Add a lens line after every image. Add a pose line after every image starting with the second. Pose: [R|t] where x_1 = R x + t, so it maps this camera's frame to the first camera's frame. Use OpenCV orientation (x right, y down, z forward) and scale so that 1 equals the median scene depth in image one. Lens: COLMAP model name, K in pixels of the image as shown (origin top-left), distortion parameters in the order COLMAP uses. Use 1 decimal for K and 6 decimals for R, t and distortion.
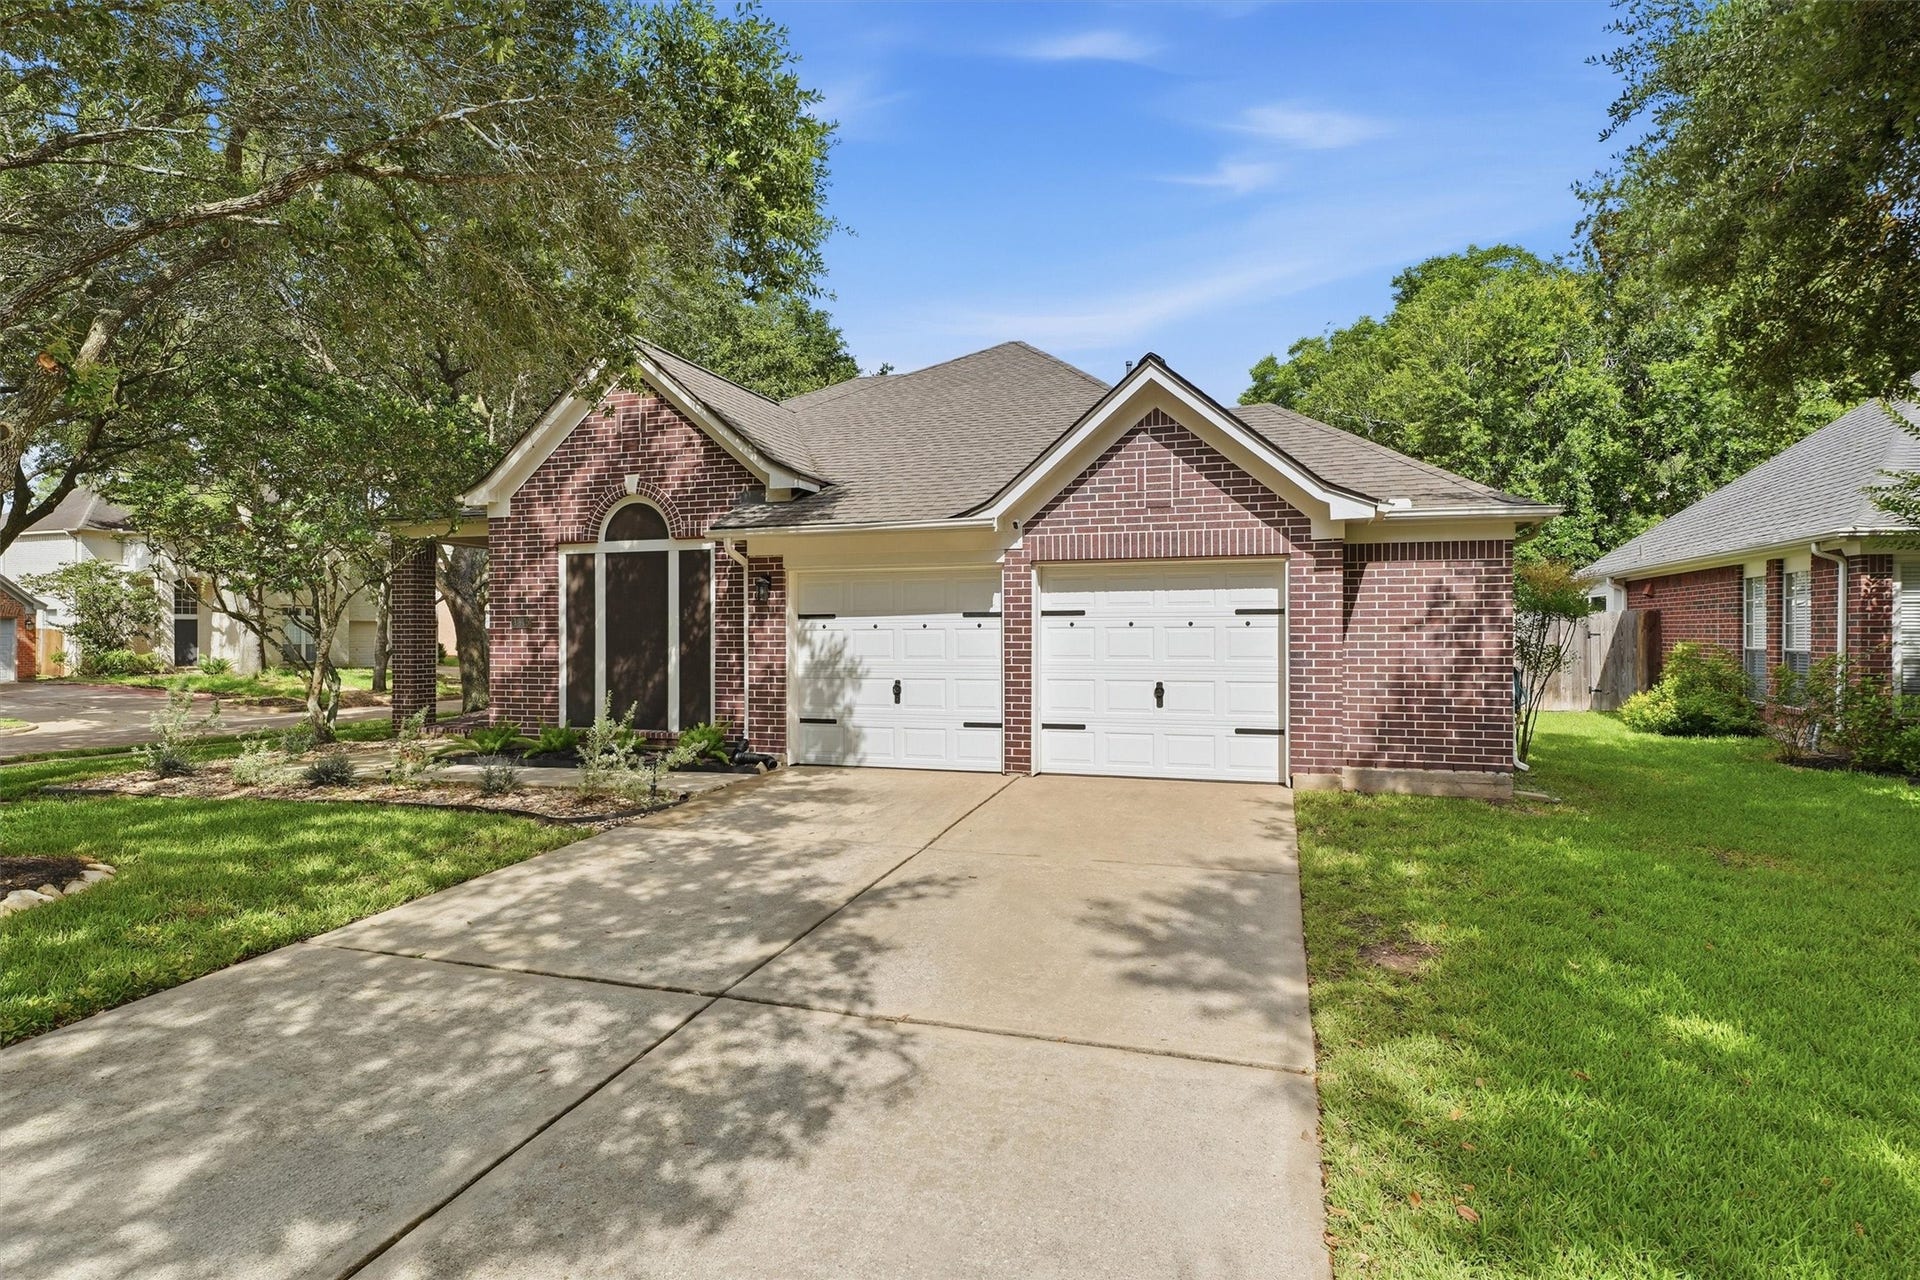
lens RADIAL K [[981.0, 0, 960.0], [0, 981.0, 640.0], [0, 0, 1]] dist [-0.038726, 0.021741]
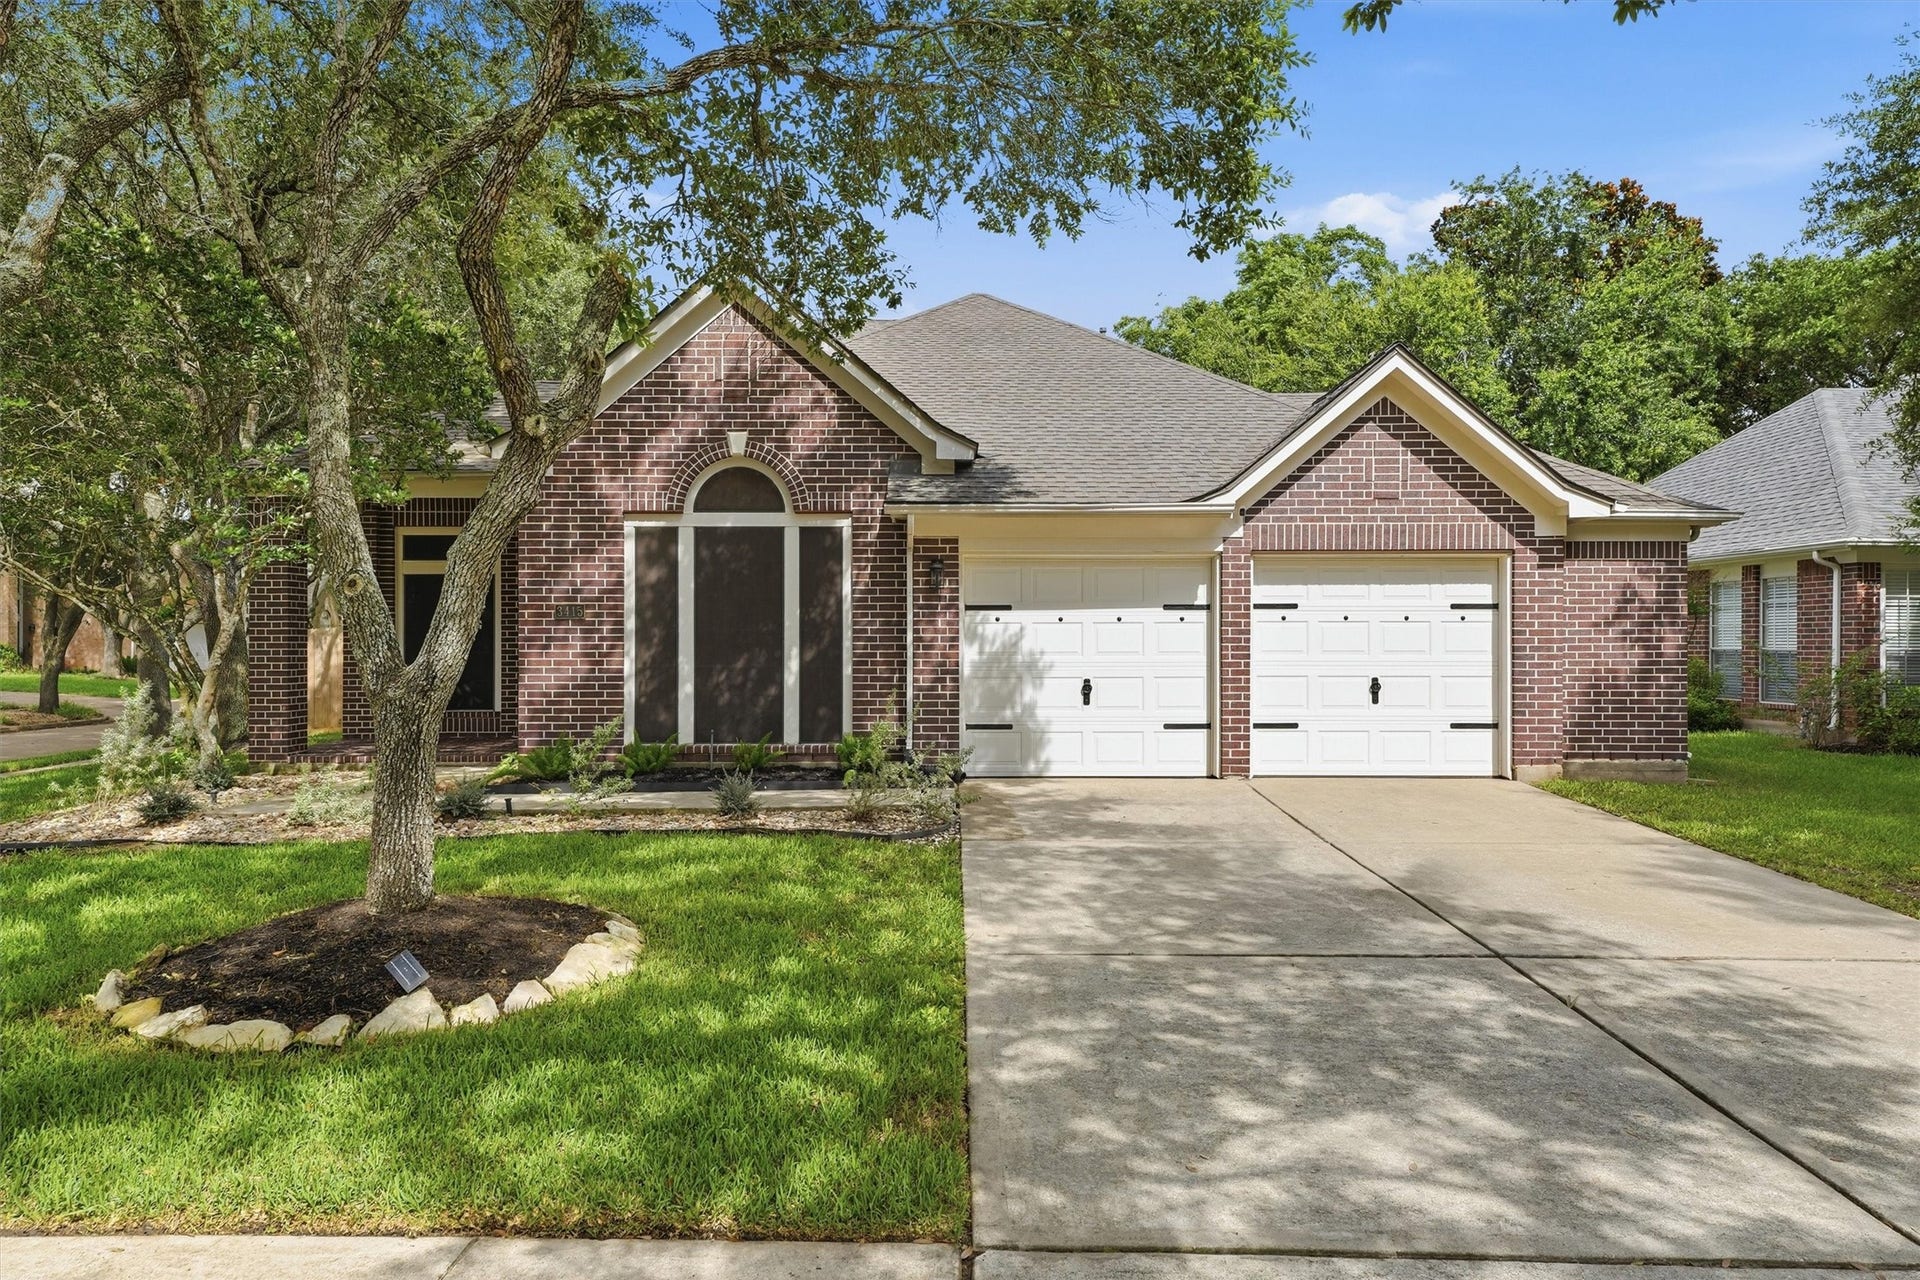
lens RADIAL K [[1216.1, 0, 960.0], [0, 1216.1, 640.0], [0, 0, 1]] dist [0.001925, 0.000234]
pose [[0.953351, 0.002878, 0.301851, -0.561716], [-0.000257, 0.999962, -0.008724, 0.016250], [-0.301865, 0.008239, 0.953315, -0.030927]]
